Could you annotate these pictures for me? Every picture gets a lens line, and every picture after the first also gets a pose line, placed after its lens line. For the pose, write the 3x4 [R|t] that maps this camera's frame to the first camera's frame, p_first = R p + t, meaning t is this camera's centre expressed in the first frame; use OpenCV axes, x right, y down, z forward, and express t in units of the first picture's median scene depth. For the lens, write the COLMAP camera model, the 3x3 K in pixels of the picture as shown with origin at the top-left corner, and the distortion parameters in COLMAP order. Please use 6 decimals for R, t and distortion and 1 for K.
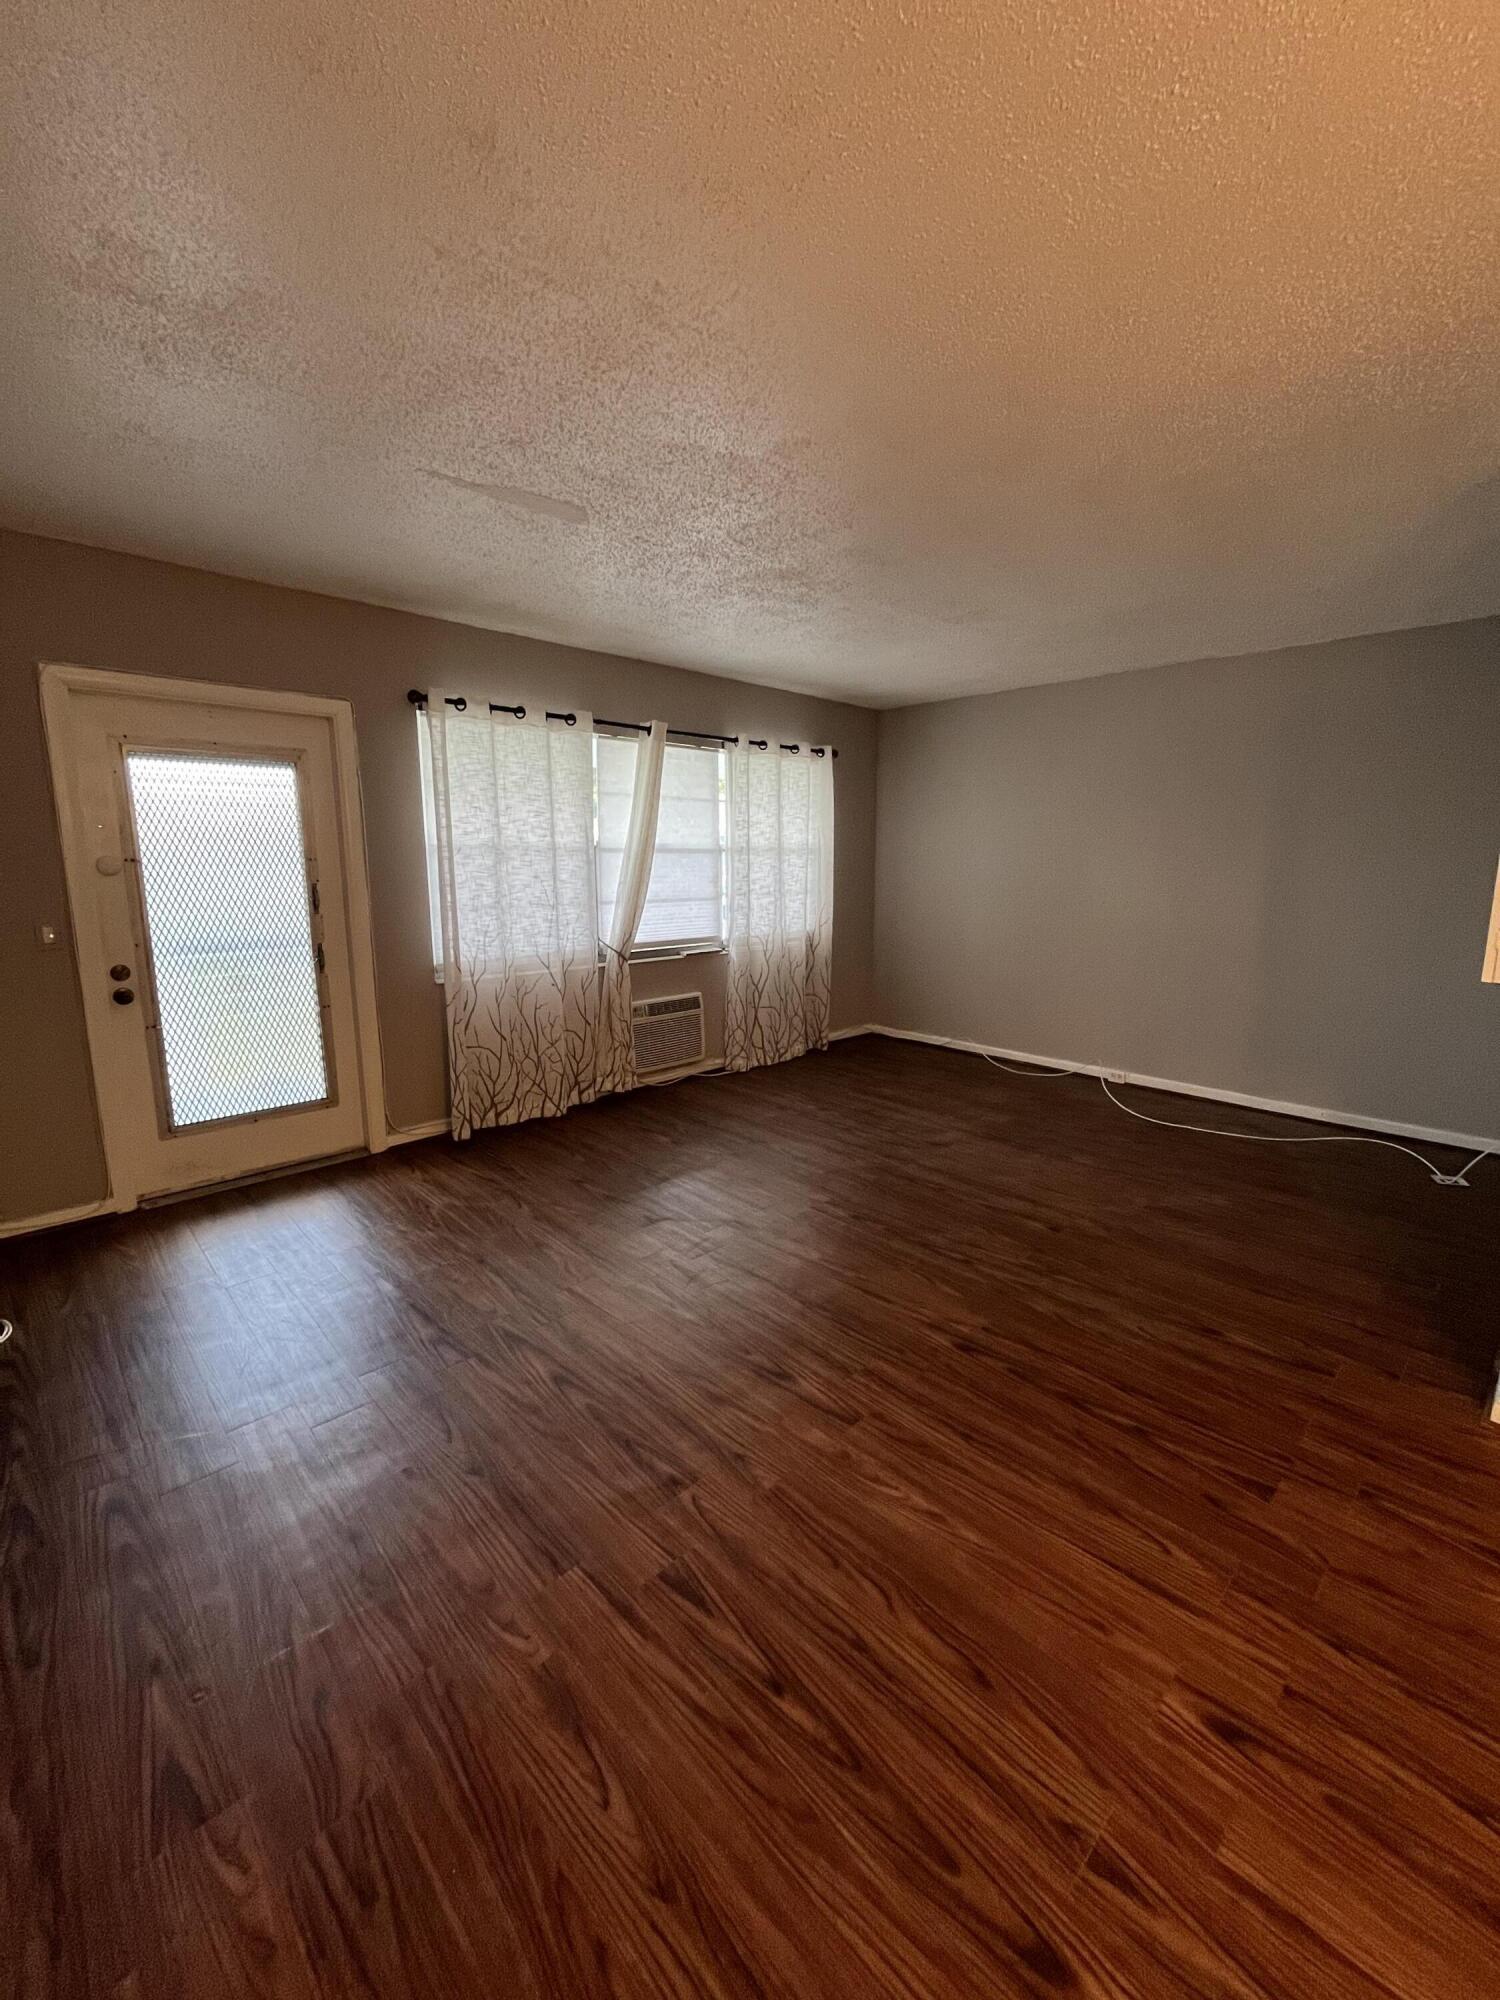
lens RADIAL K [[805.6, 0, 750.2], [0, 805.6, 996.2], [0, 0, 1]] dist [-0.006007, -0.000043]
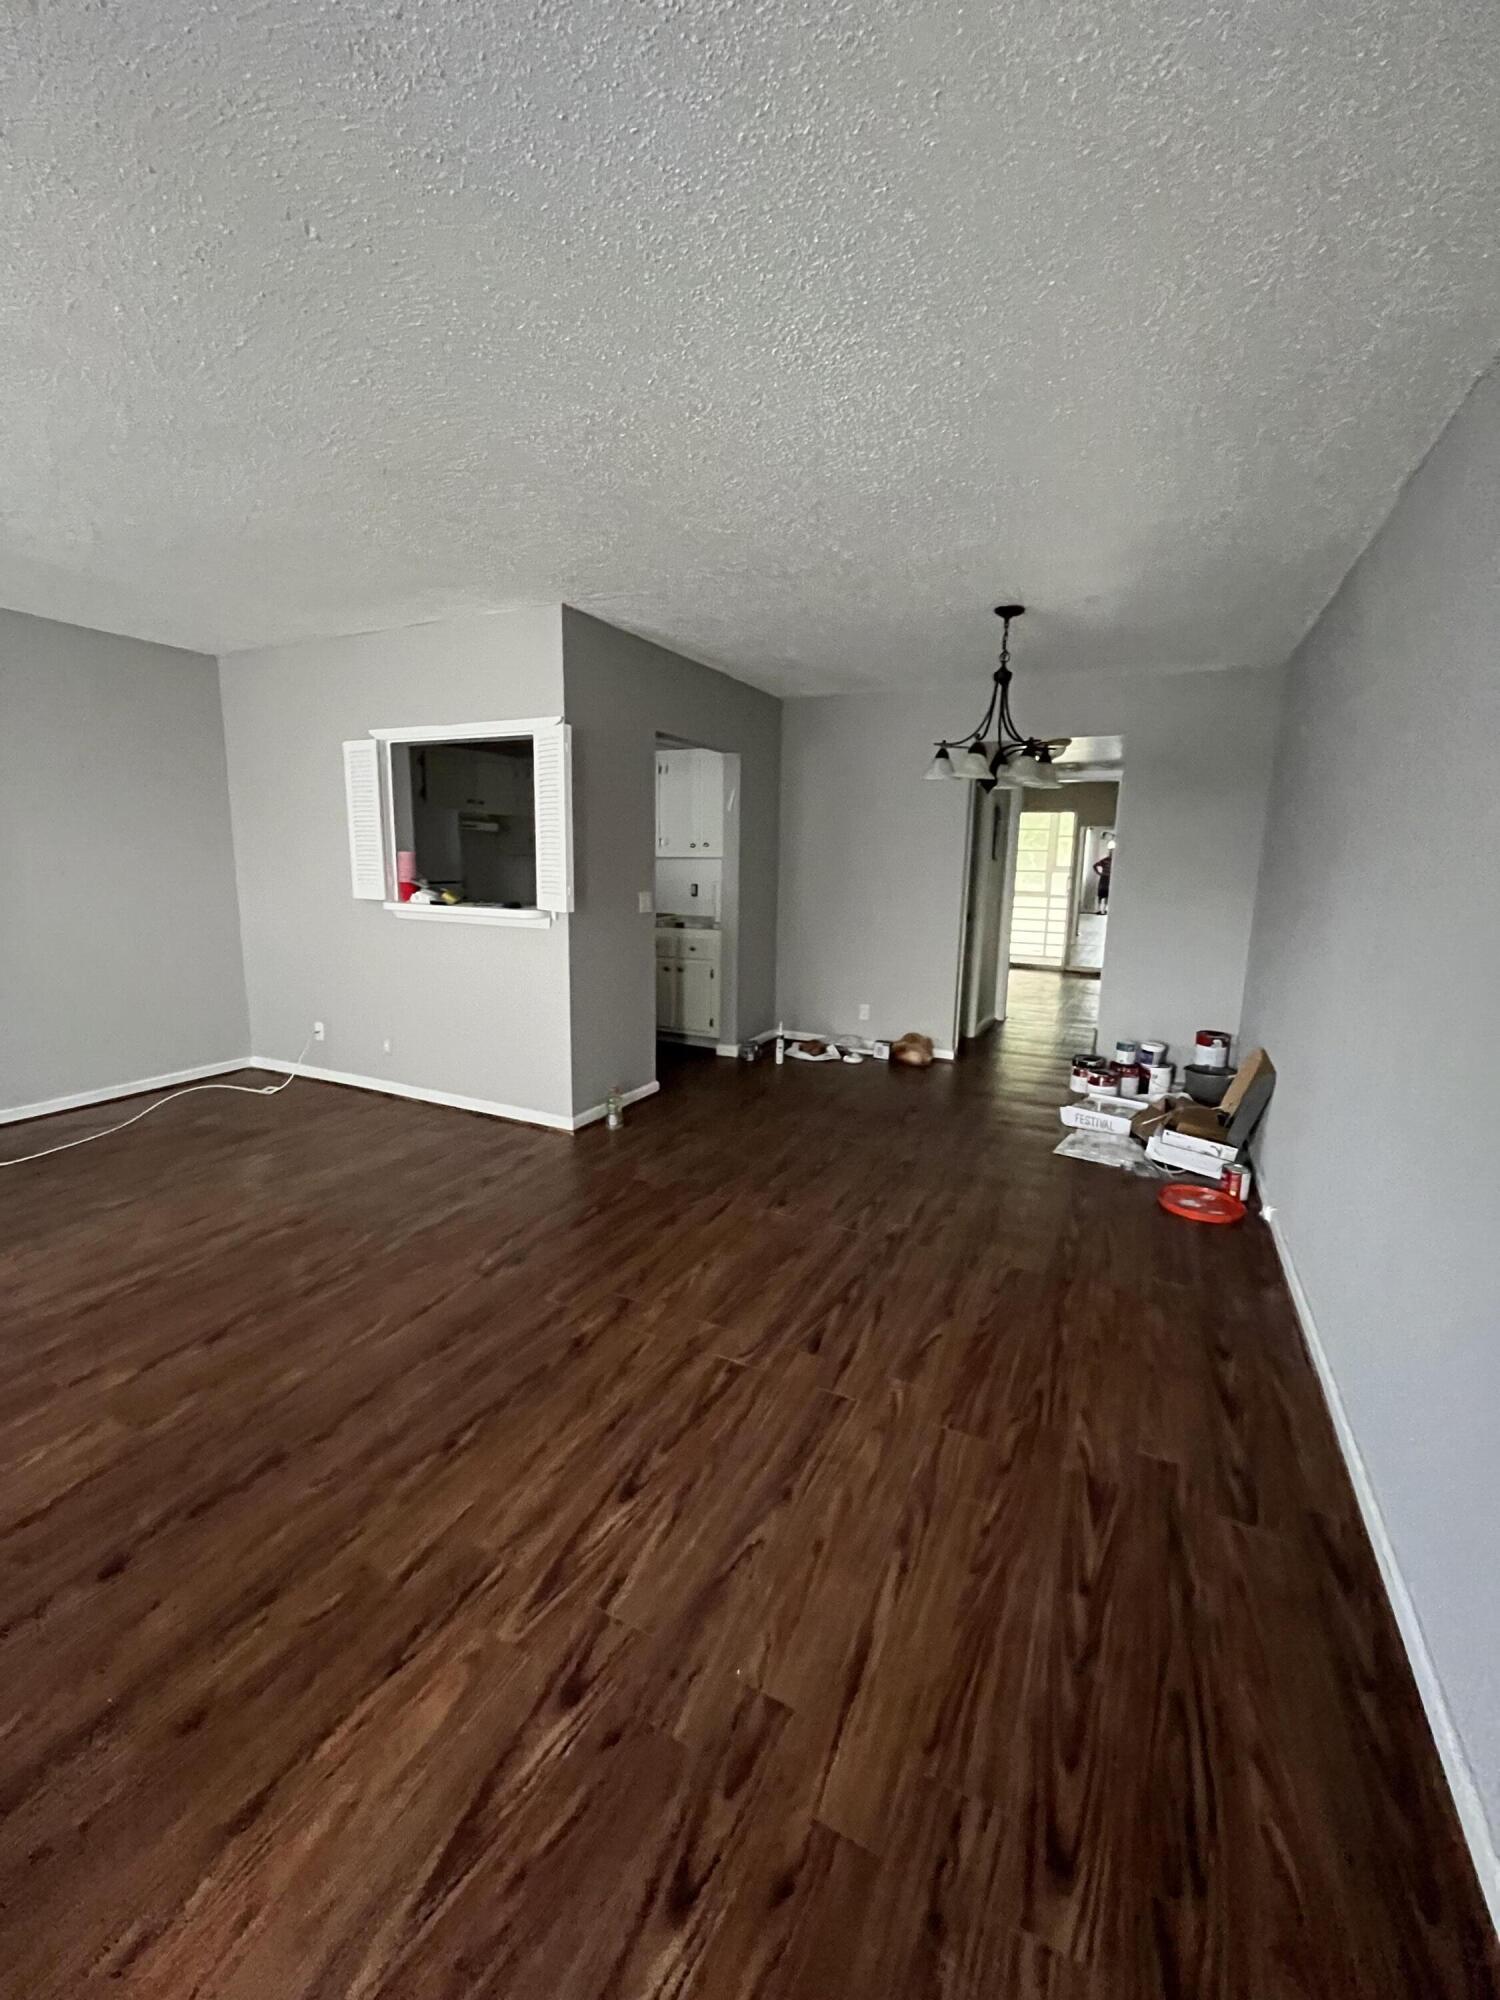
lens RADIAL K [[805.6, 0, 750.2], [0, 805.6, 996.2], [0, 0, 1]] dist [-0.006007, -0.000043]
pose [[-0.343534, -0.167586, 0.924067, -1.147650], [0.136306, 0.964634, 0.225616, -0.211444], [-0.929196, 0.203463, -0.308541, 1.252639]]
